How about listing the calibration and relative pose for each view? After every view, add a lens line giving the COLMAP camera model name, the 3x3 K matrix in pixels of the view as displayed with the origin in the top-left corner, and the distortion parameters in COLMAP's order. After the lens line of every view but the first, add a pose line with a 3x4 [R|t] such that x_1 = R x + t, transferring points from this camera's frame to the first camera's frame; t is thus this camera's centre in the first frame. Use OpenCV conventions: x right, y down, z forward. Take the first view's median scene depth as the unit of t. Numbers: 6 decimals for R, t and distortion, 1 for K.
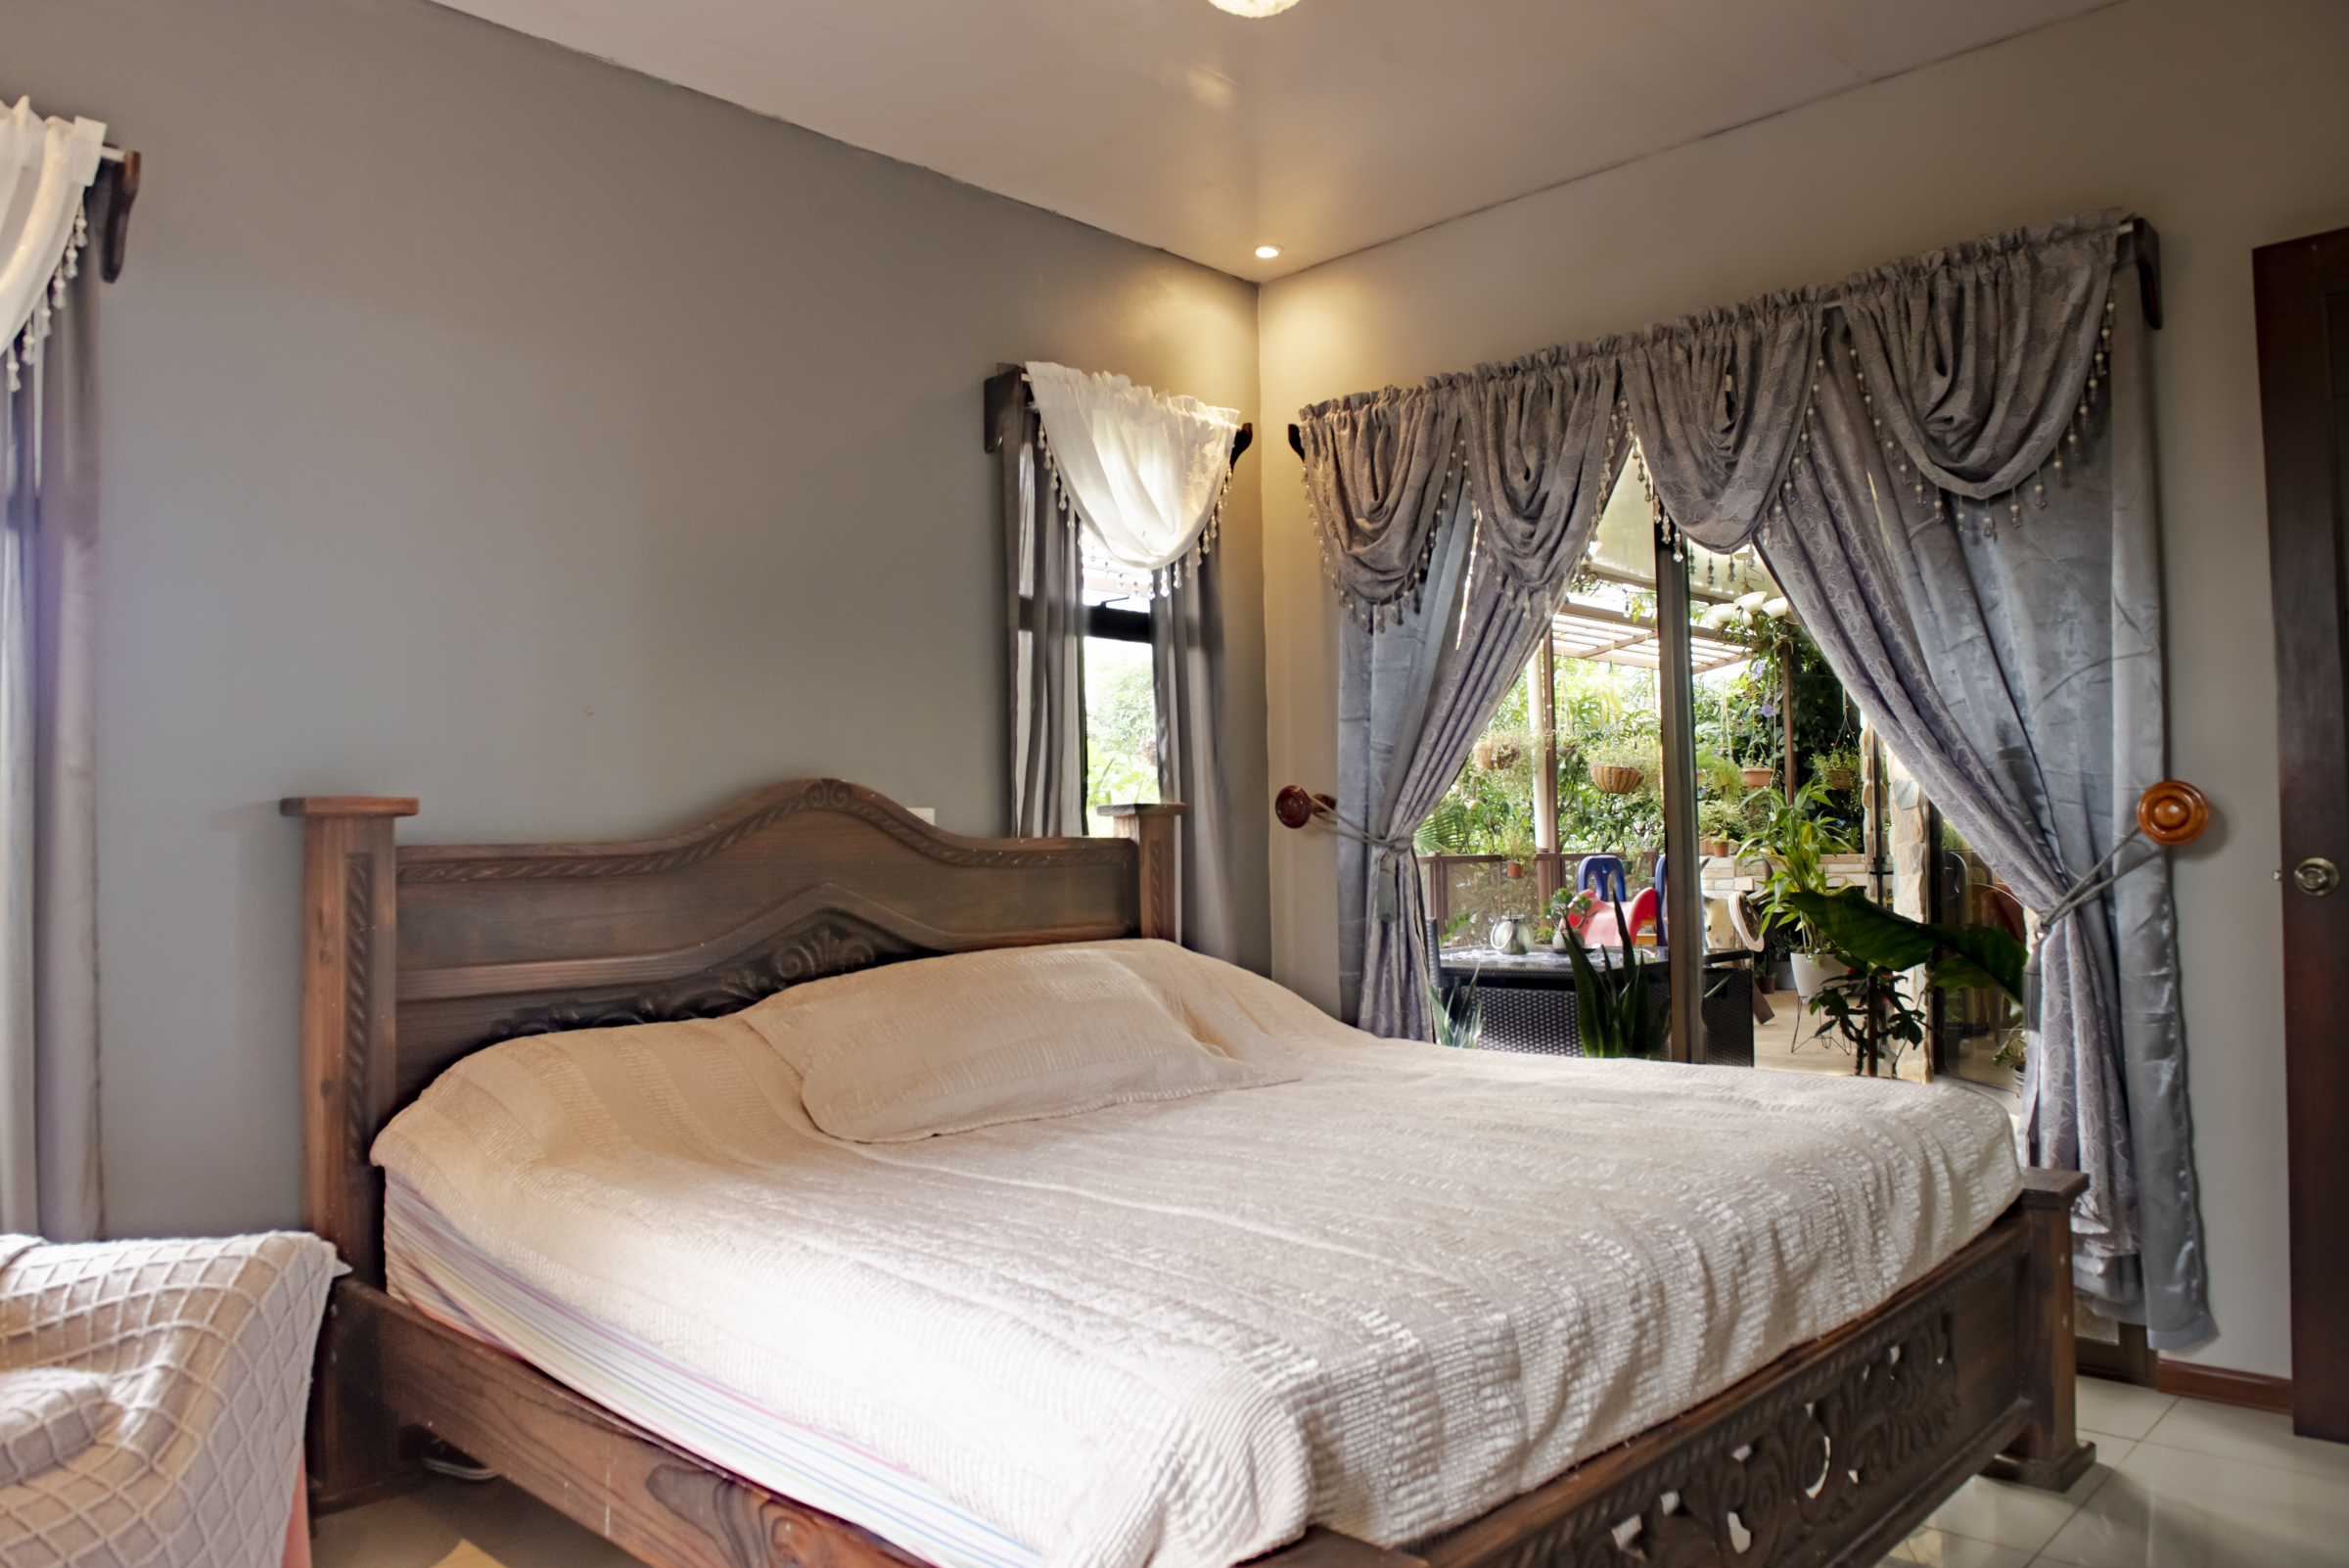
lens RADIAL K [[1717.3, 0, 1169.3], [0, 1717.3, 765.7], [0, 0, 1]] dist [0.003712, -0.056778]
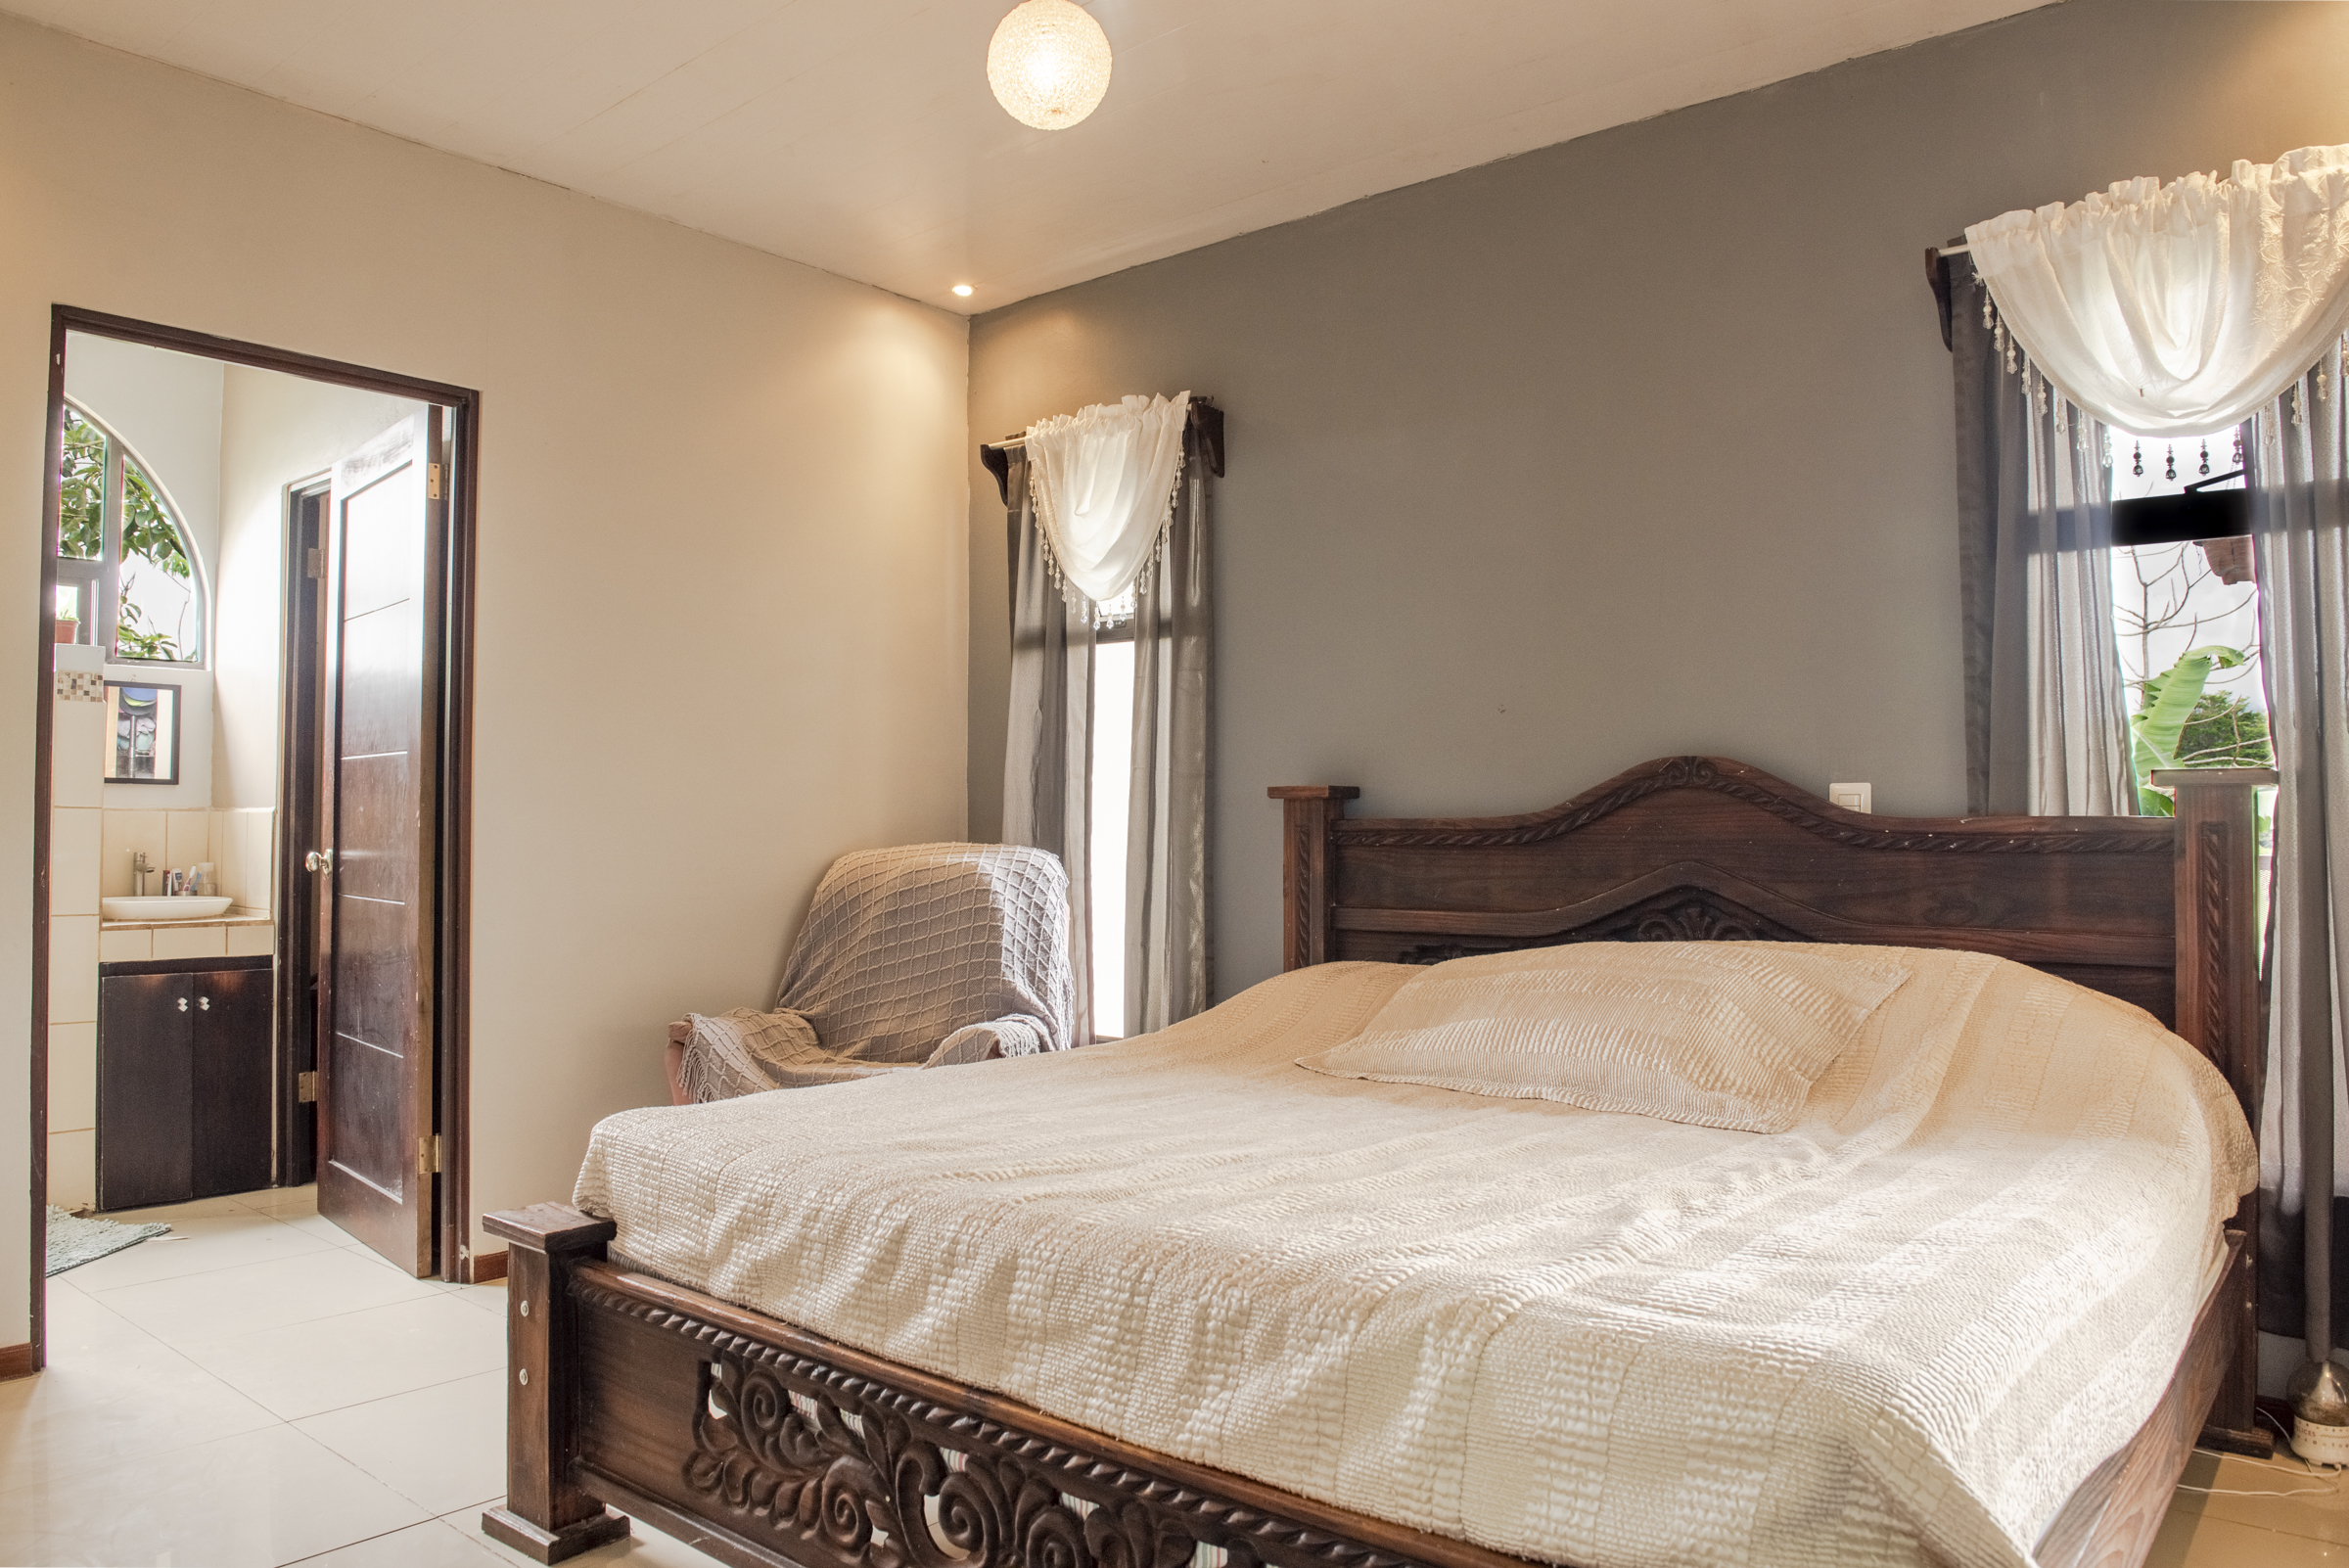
lens RADIAL K [[1612.5, 0, 1145.9], [0, 1612.5, 777.0], [0, 0, 1]] dist [-0.045732, -0.001471]
pose [[0.037022, -0.027772, -0.998928, 0.823353], [0.033299, 0.999093, -0.026543, 0.038589], [0.998760, -0.032280, 0.037913, 0.736821]]
